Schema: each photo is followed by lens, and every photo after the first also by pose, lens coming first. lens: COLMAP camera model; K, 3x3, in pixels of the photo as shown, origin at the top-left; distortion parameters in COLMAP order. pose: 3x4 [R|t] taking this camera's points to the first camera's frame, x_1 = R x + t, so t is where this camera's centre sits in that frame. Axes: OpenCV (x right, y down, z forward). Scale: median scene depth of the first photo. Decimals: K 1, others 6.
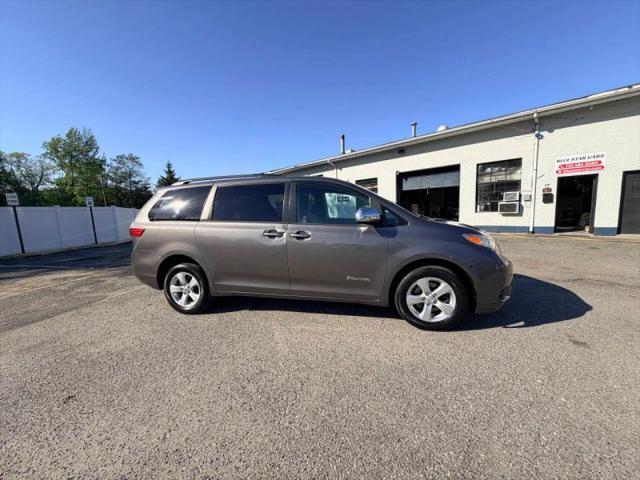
lens RADIAL K [[254.3, 0, 318.9], [0, 254.3, 239.4], [0, 0, 1]] dist [0.000775, -0.000042]
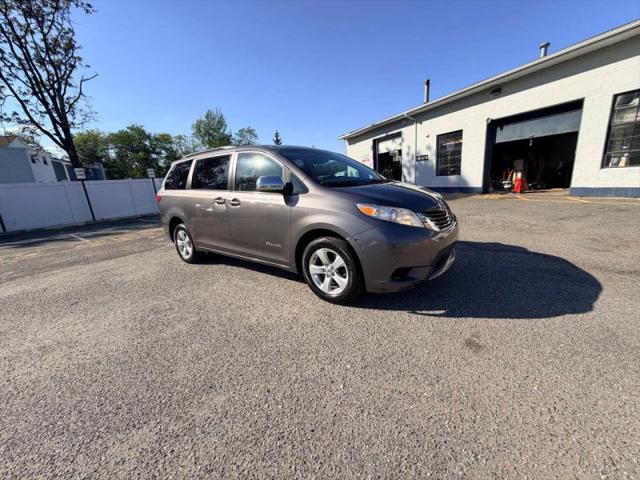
lens RADIAL K [[254.3, 0, 319.1], [0, 254.3, 239.2], [0, 0, 1]] dist [0.000775, -0.000042]
pose [[0.921058, 0.064739, -0.384006, 0.216465], [-0.009898, 0.989658, 0.143104, -0.006077], [0.389299, -0.128006, 0.912173, 0.034822]]
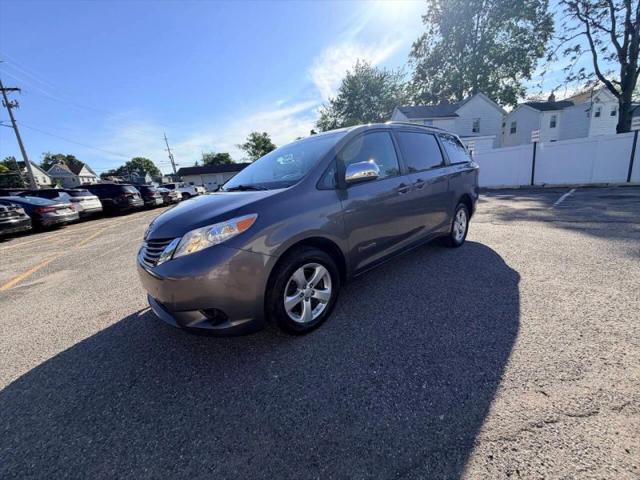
lens RADIAL K [[254.3, 0, 318.9], [0, 254.3, 238.4], [0, 0, 1]] dist [0.000775, -0.000042]
pose [[-0.550174, 0.272307, -0.789403, 0.328305], [0.012096, 0.947836, 0.318529, -0.066983], [0.834963, 0.165698, -0.524768, 0.586595]]
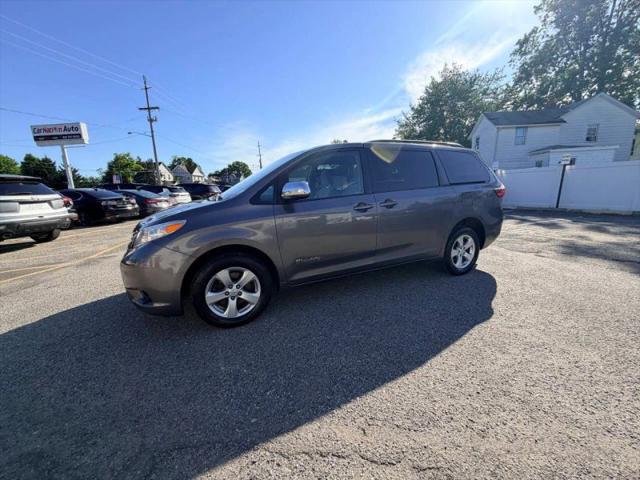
lens RADIAL K [[254.3, 0, 319.4], [0, 254.3, 238.5], [0, 0, 1]] dist [0.000775, -0.000042]
pose [[-0.773501, 0.179608, -0.607814, 0.252201], [-0.009916, 0.955459, 0.294956, -0.078344], [0.633718, 0.234176, -0.737267, 0.695555]]
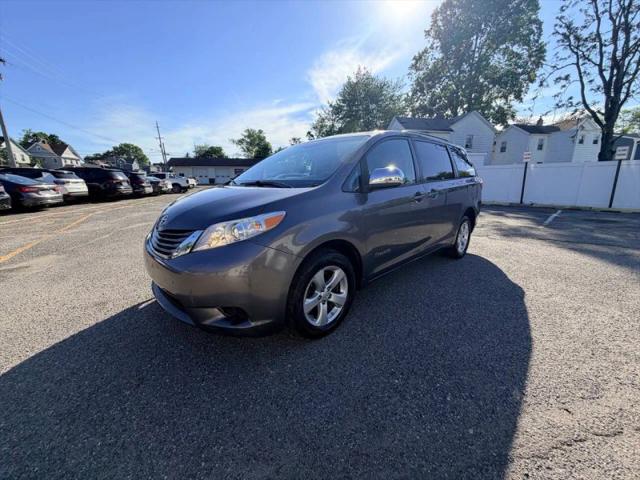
lens RADIAL K [[254.3, 0, 318.2], [0, 254.3, 237.7], [0, 0, 1]] dist [0.000775, -0.000042]
pose [[-0.530184, 0.225493, -0.817348, 0.340504], [-0.070293, 0.948979, 0.307404, -0.064912], [0.844964, 0.220435, -0.487283, 0.560462]]
